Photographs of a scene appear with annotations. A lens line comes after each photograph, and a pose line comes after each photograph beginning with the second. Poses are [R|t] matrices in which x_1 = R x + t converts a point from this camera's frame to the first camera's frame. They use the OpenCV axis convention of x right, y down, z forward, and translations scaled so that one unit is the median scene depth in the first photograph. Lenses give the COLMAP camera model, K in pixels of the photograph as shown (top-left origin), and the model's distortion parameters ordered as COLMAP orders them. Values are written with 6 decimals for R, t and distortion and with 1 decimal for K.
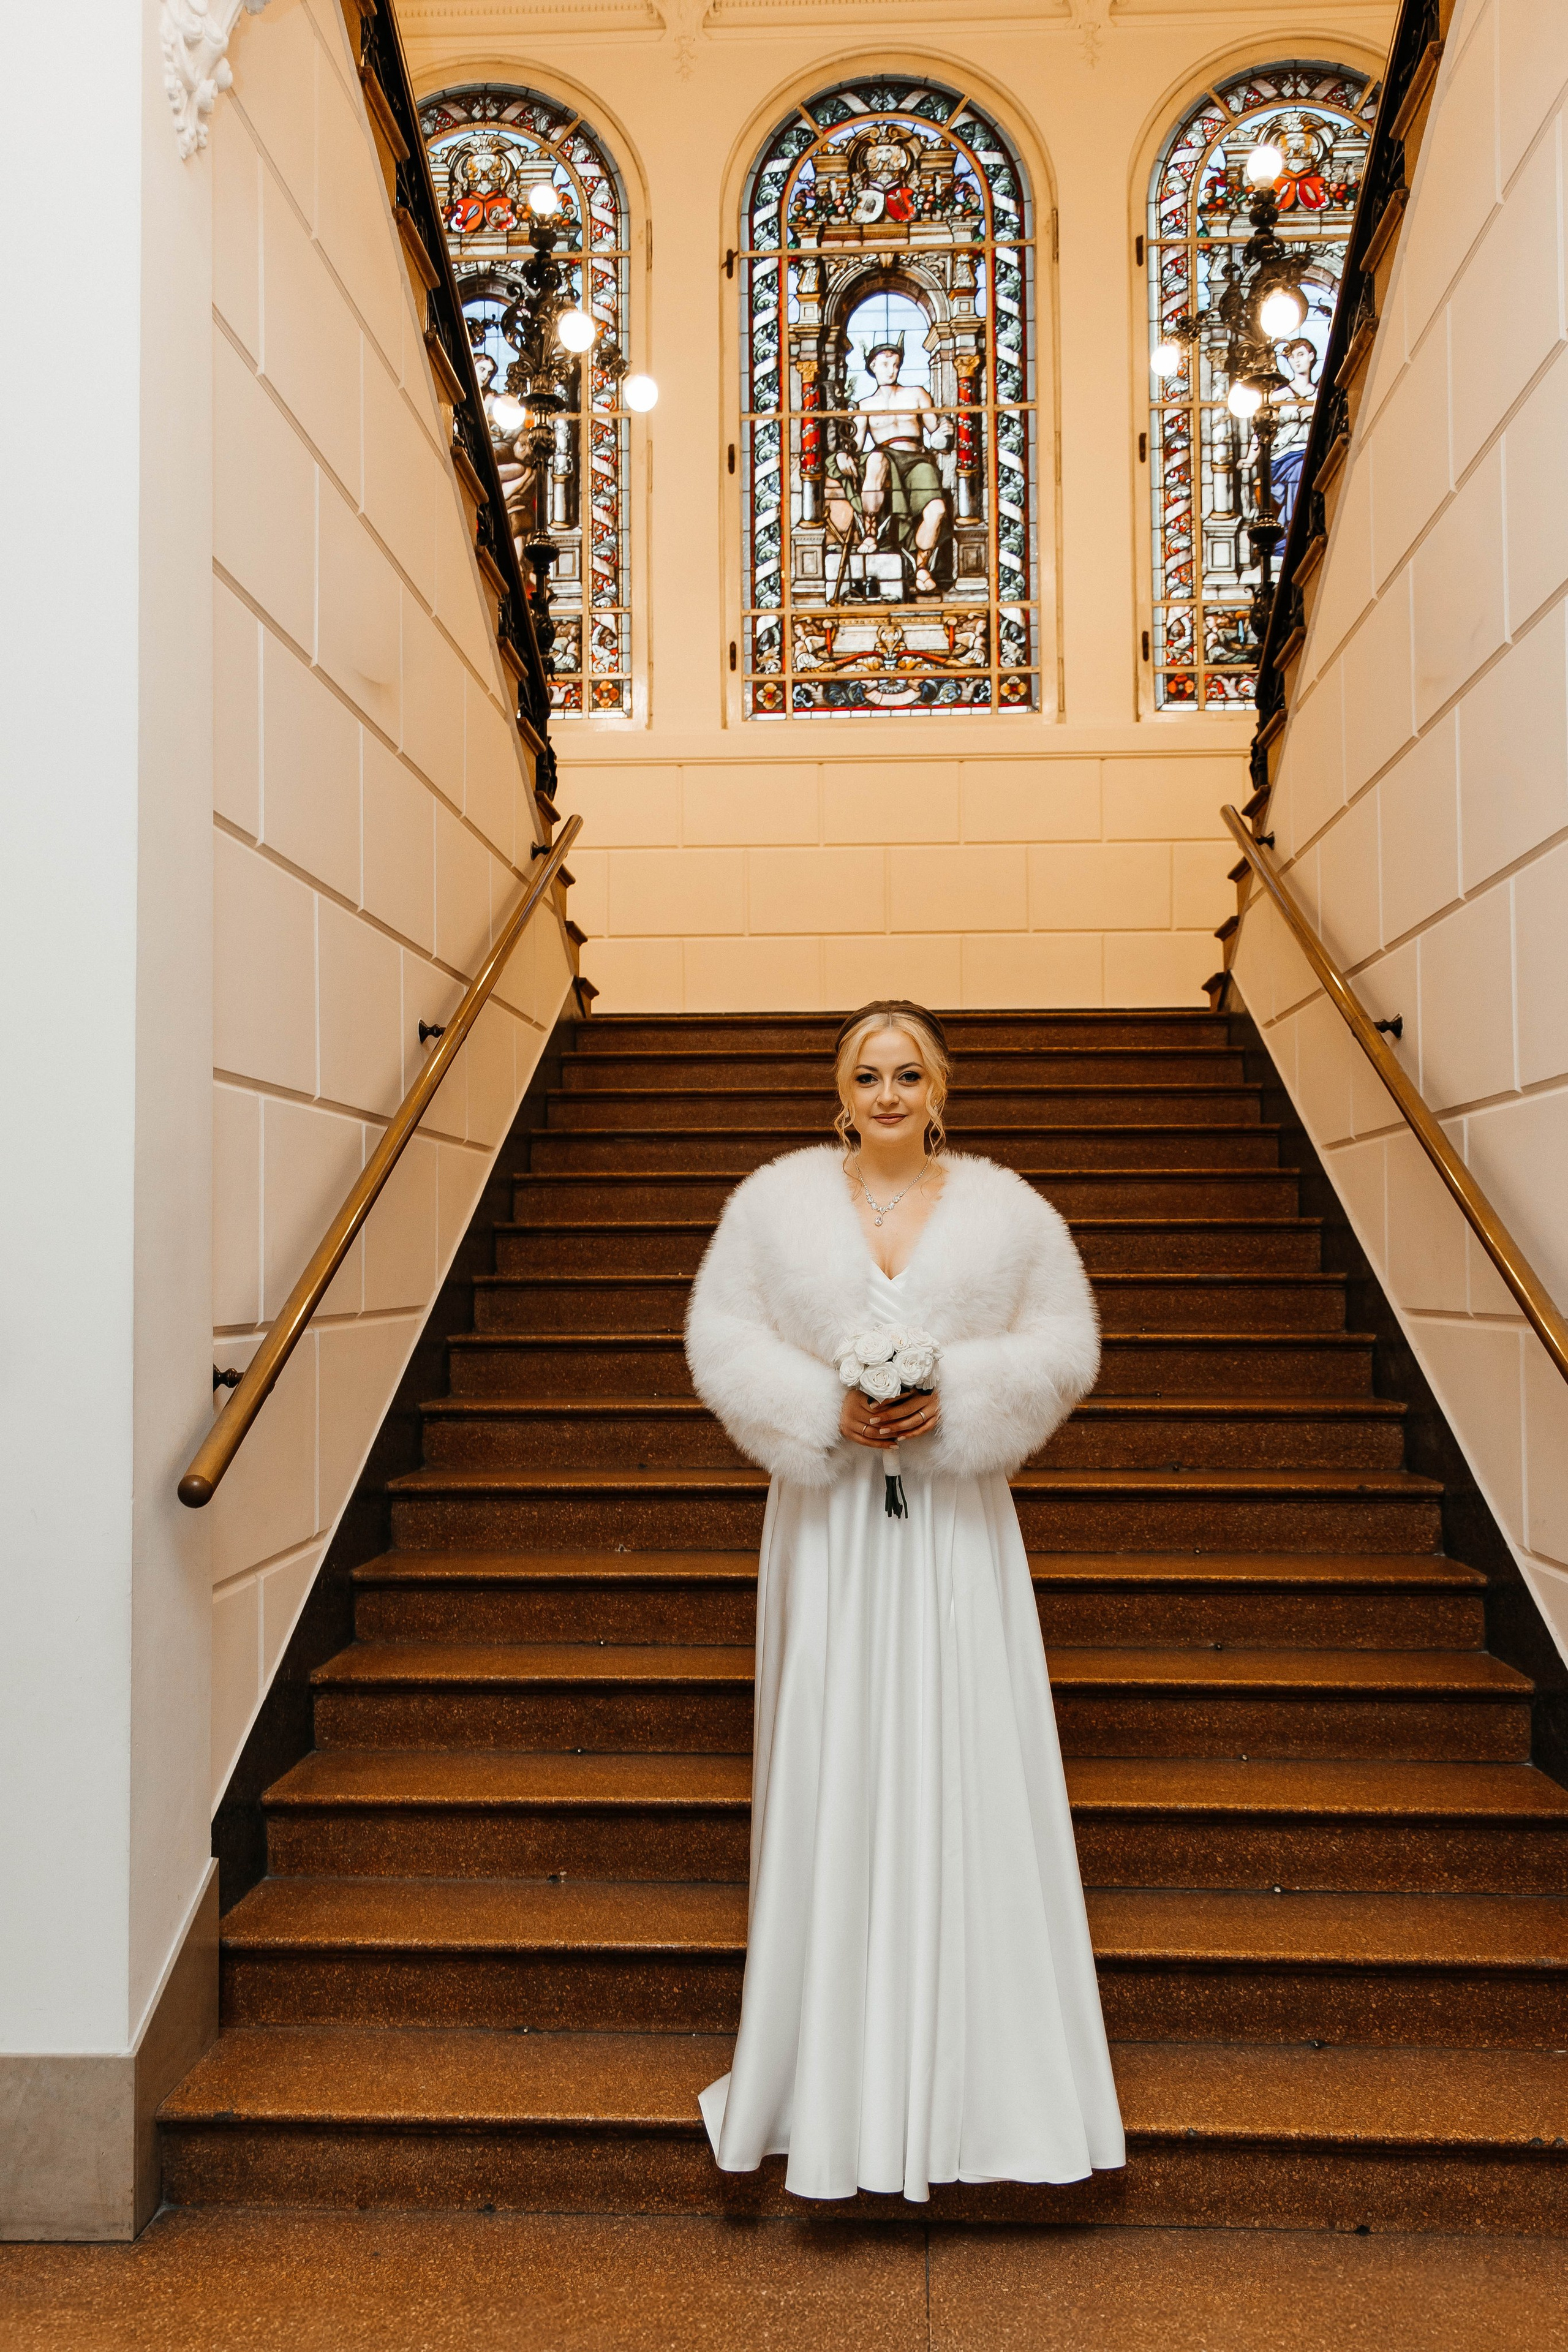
lens RADIAL K [[2139.3, 0, 784.0], [0, 2139.3, 1176.0], [0, 0, 1]] dist [0.004763, -0.003191]
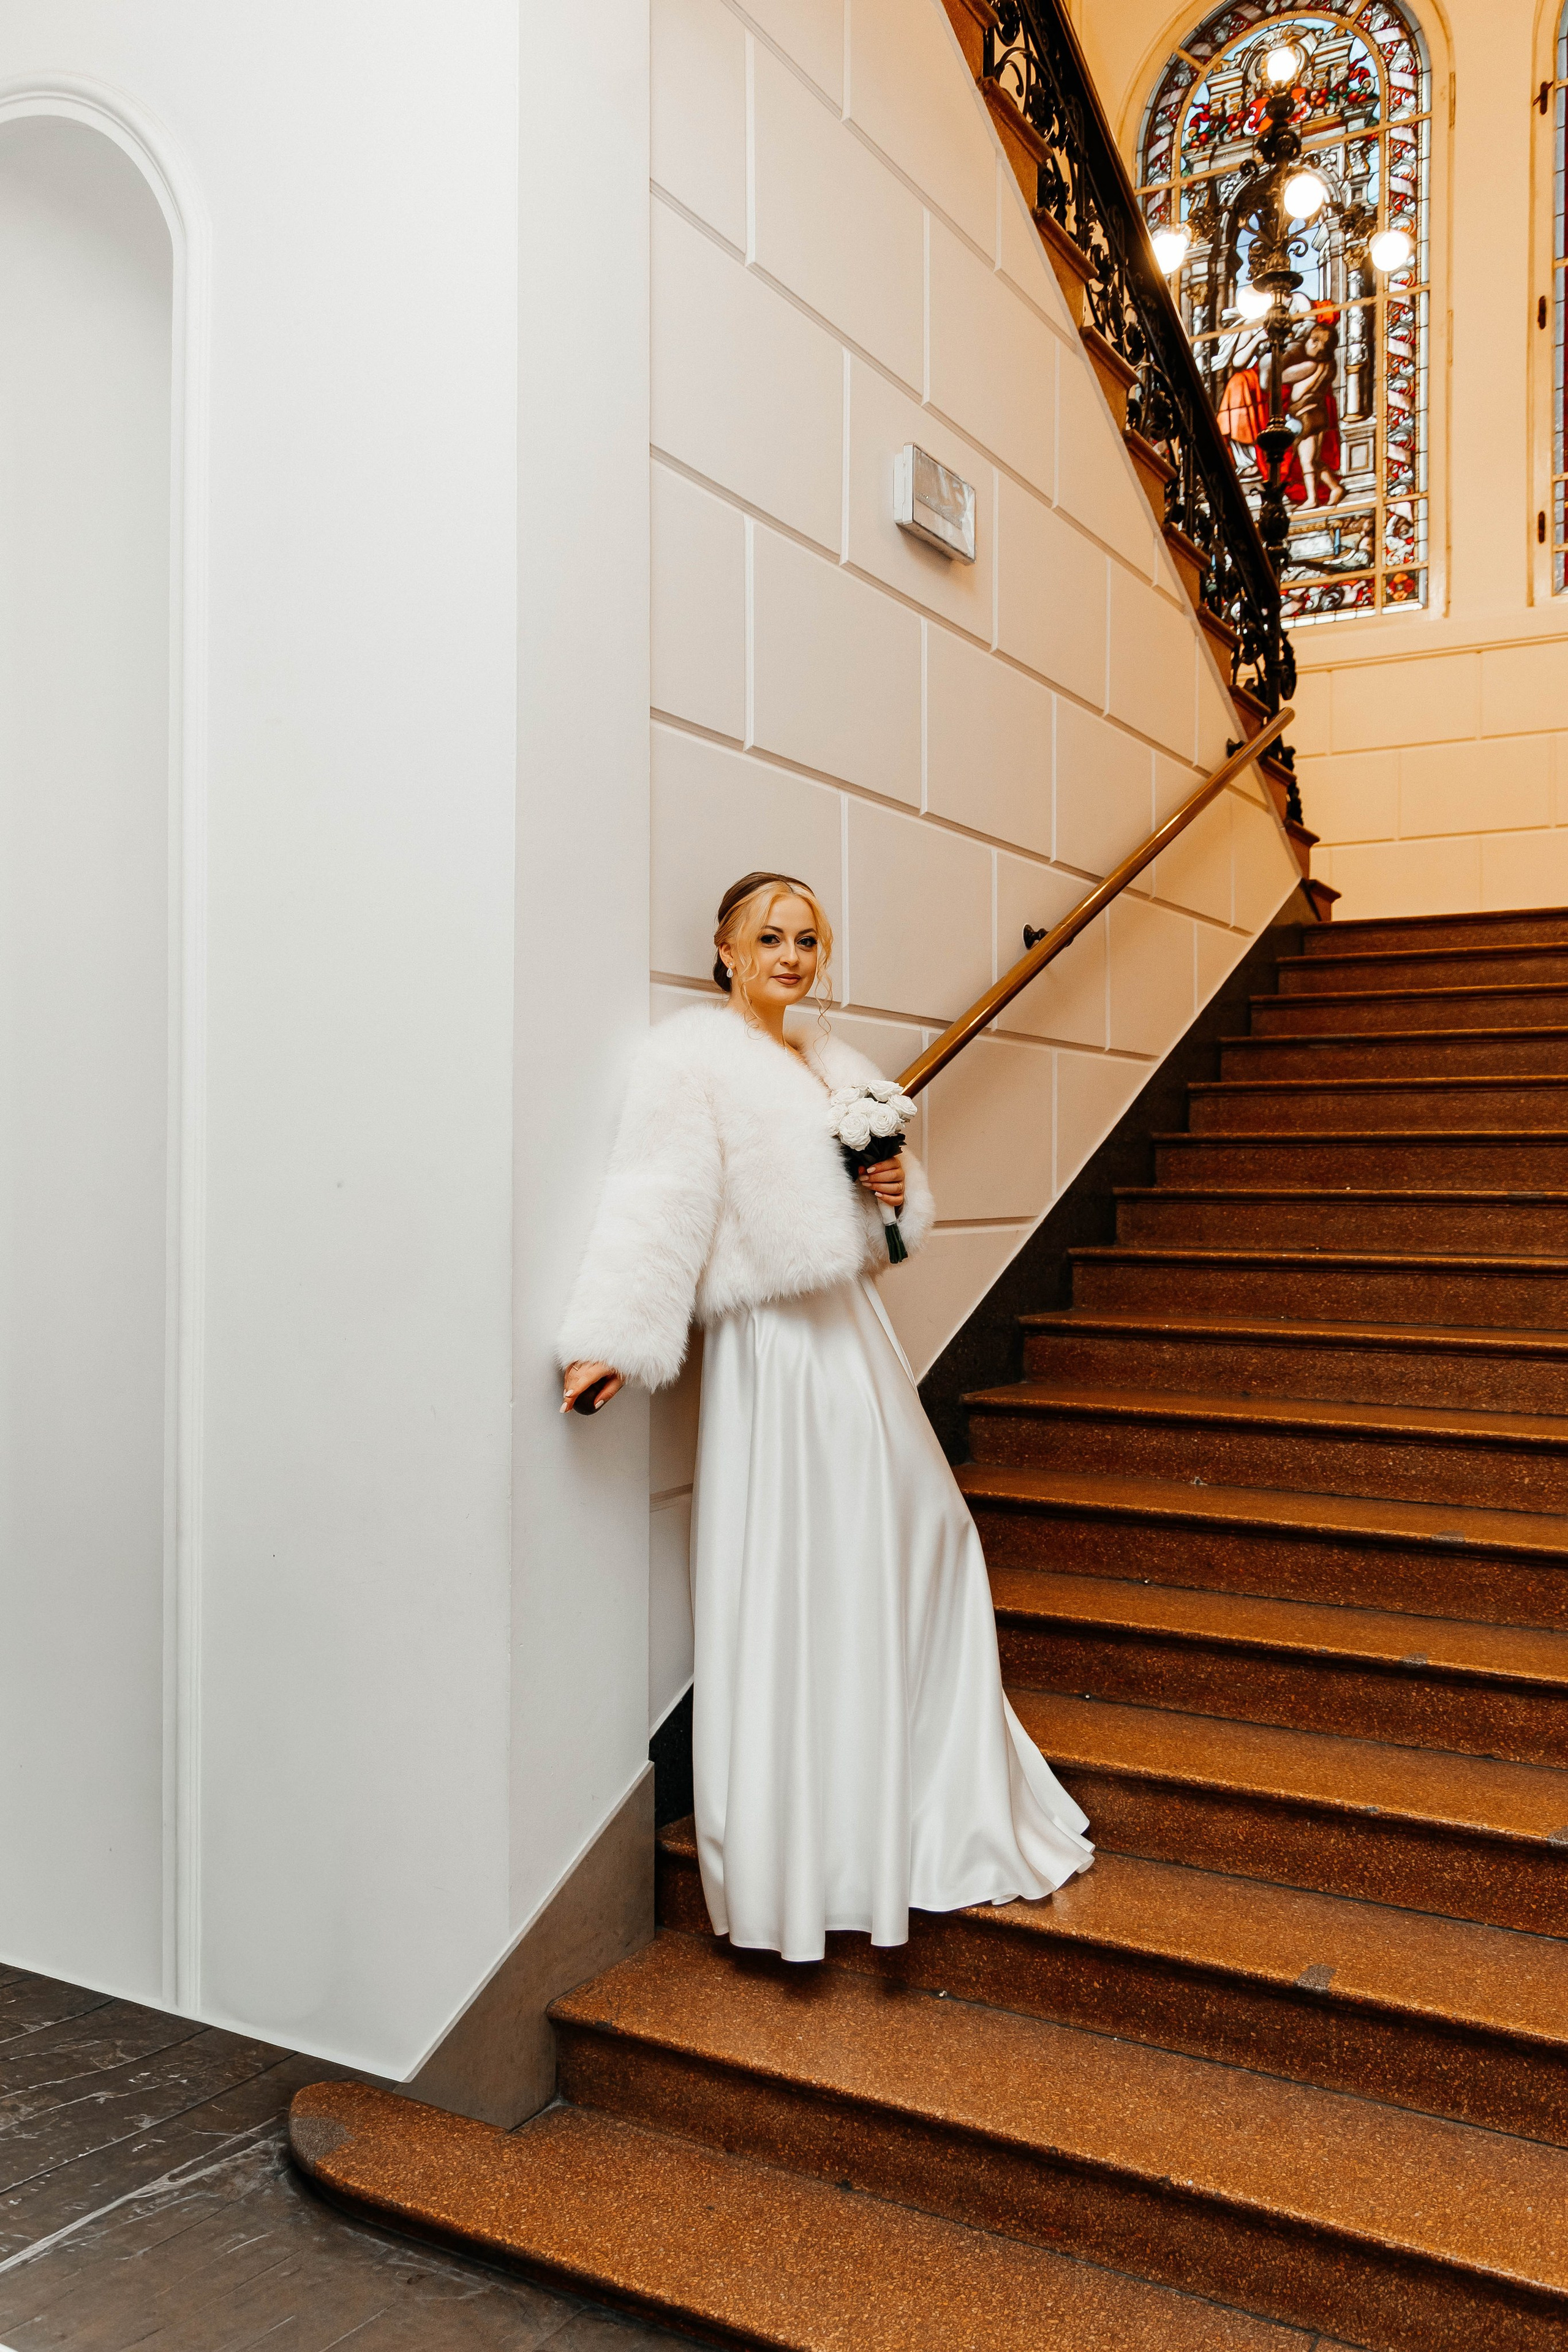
lens RADIAL K [[1946.7, 0, 774.2], [0, 1946.7, 1163.4], [0, 0, 1]] dist [0.002380, 0.012998]
pose [[0.885143, 0.006938, -0.465268, 0.077462], [0.009040, 0.999444, 0.032102, 0.003518], [0.465232, -0.032621, 0.884587, 0.085111]]
